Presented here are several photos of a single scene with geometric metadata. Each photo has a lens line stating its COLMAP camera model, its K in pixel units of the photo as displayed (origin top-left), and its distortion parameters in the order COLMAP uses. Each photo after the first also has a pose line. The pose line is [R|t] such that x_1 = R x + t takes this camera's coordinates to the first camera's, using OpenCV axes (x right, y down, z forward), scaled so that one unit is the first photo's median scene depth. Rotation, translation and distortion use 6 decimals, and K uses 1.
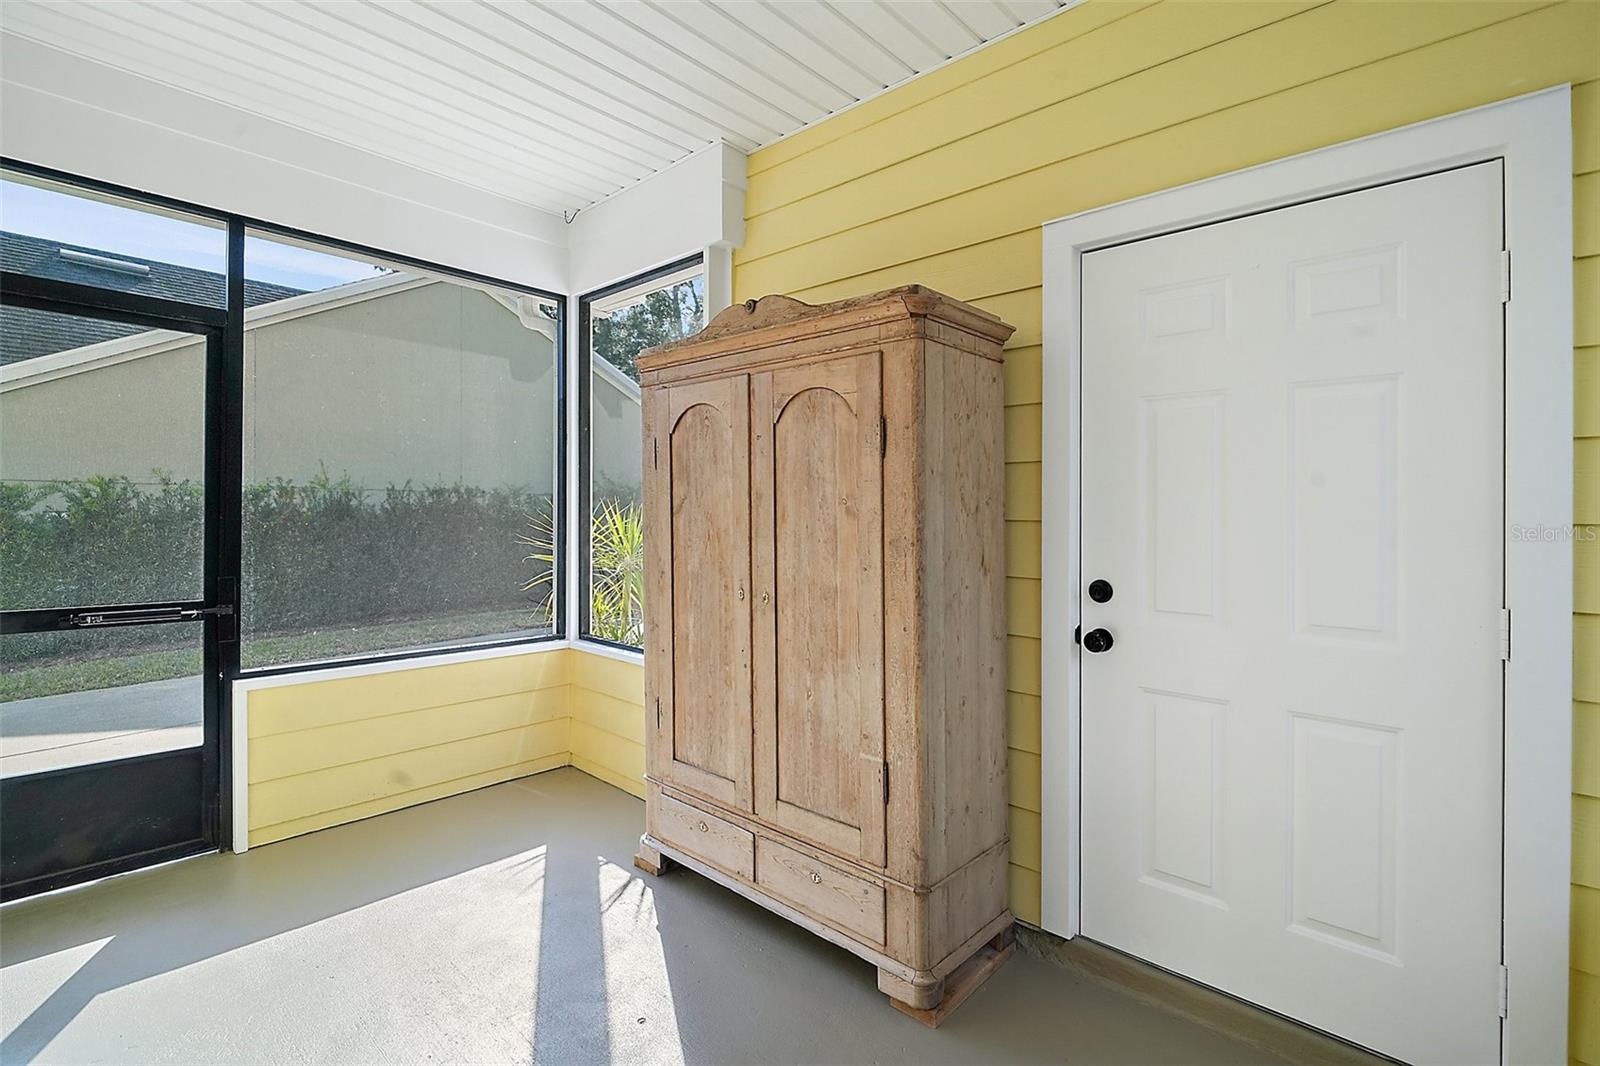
lens RADIAL K [[740.5, 0, 808.8], [0, 740.5, 523.9], [0, 0, 1]] dist [-0.000519, -0.003263]
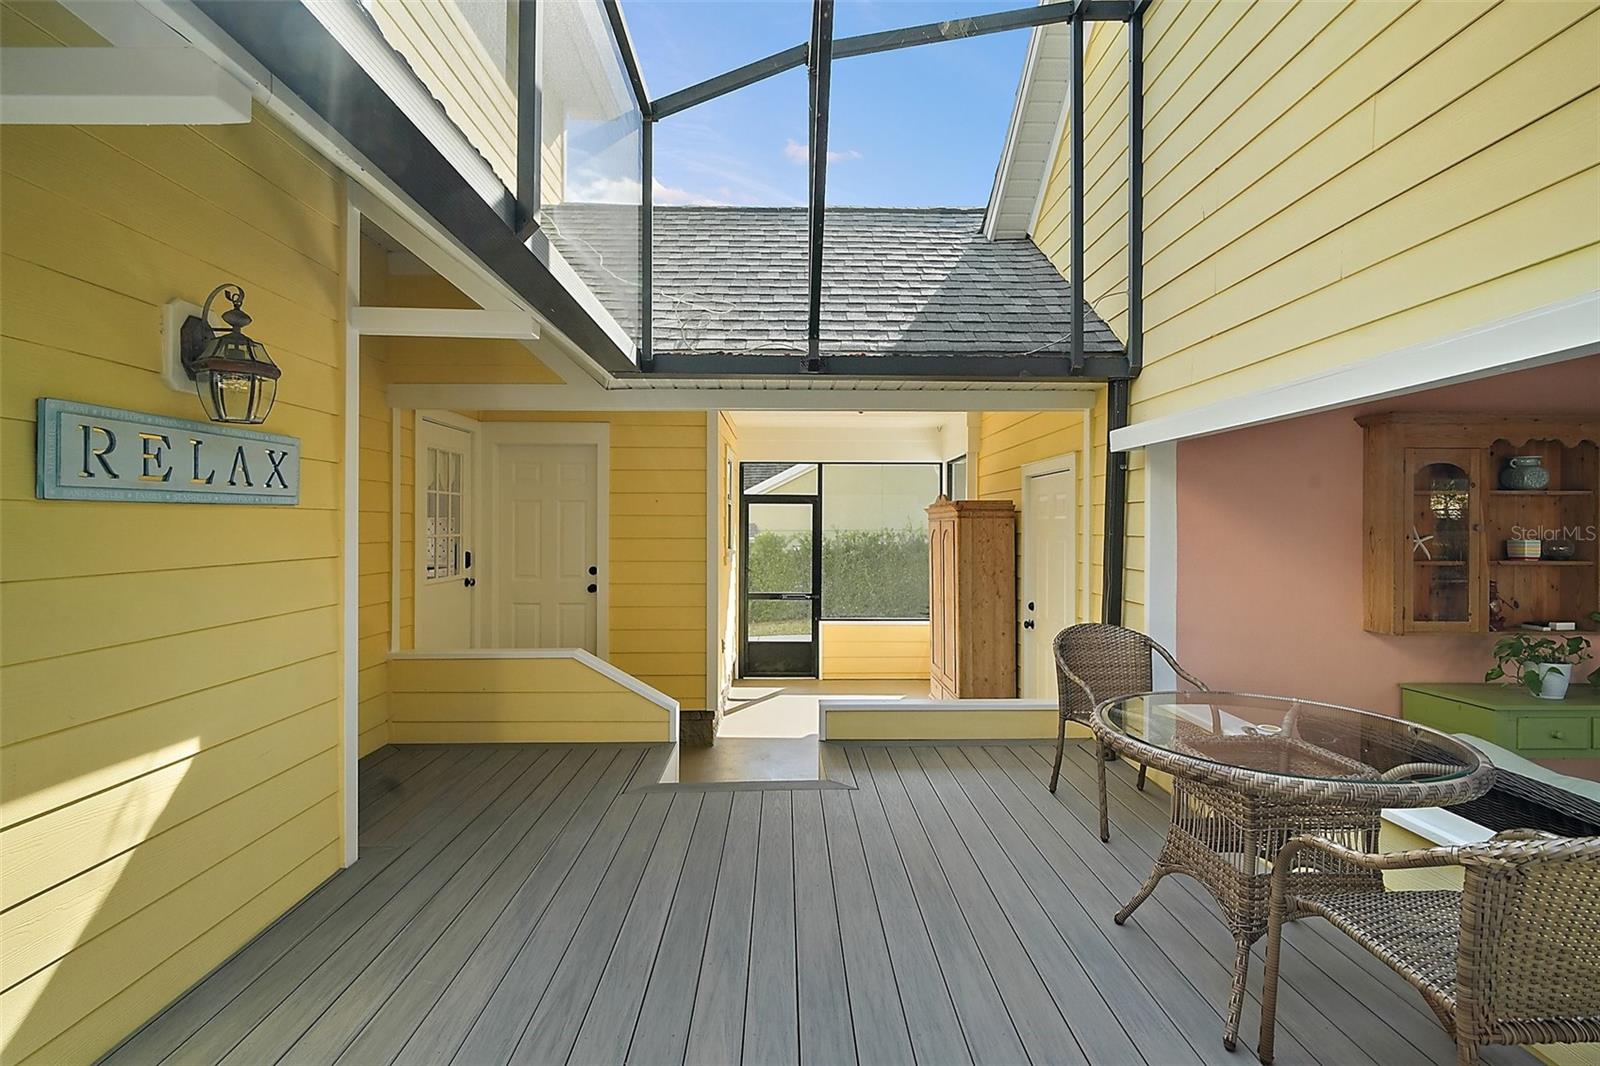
lens RADIAL K [[740.5, 0, 797.8], [0, 740.5, 539.1], [0, 0, 1]] dist [-0.000519, -0.003263]
pose [[0.681876, -0.000852, -0.731467, 1.305572], [-0.000645, 0.999998, -0.001766, -0.107108], [0.731467, 0.001676, 0.681874, -1.058799]]
